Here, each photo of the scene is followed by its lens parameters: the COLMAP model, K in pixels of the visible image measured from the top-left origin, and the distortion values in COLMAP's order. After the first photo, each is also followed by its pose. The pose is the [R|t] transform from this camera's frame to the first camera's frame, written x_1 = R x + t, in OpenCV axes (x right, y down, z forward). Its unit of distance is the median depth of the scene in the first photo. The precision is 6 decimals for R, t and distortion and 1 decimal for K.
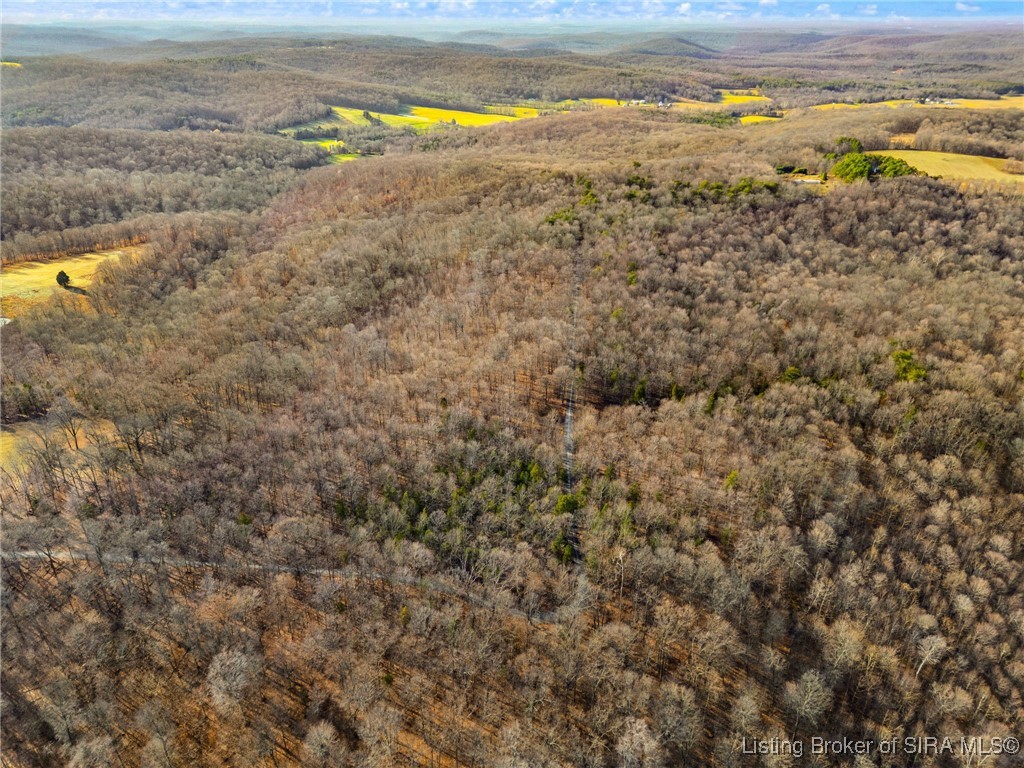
lens RADIAL K [[731.6, 0, 506.9], [0, 731.6, 383.9], [0, 0, 1]] dist [0.056947, -0.044404]
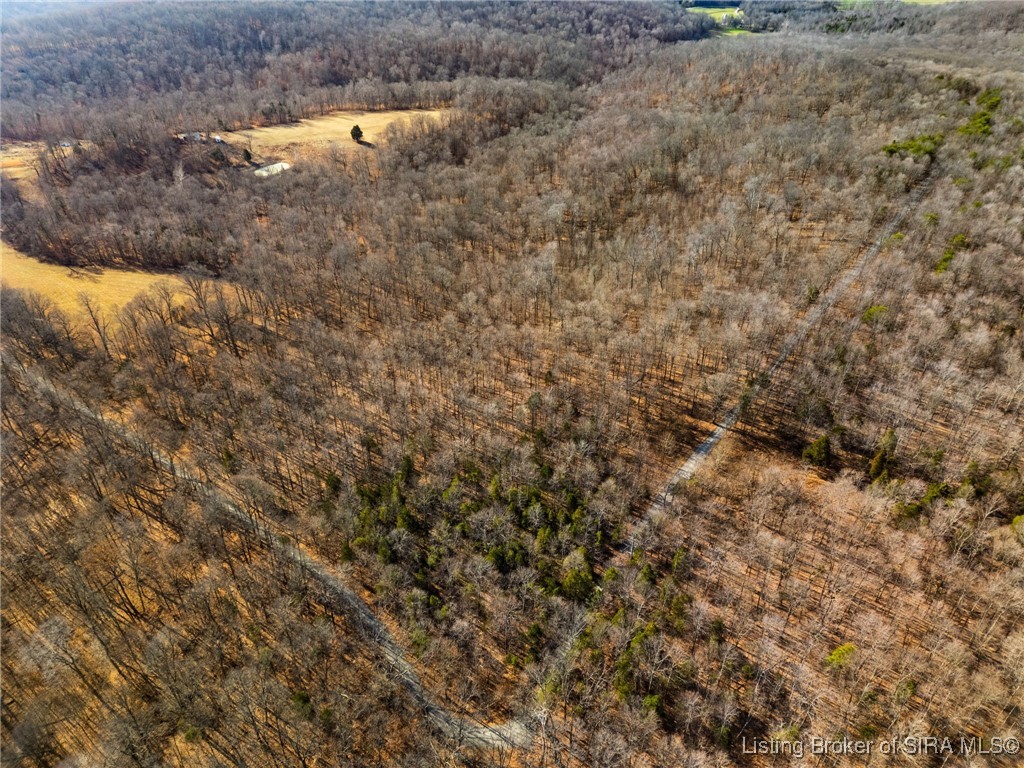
lens RADIAL K [[731.6, 0, 506.9], [0, 731.6, 383.9], [0, 0, 1]] dist [0.056947, -0.044404]
pose [[0.854592, 0.299831, -0.423997, 0.093041], [-0.231839, 0.950879, 0.205133, -0.051702], [0.464676, -0.077006, 0.882126, 0.120905]]
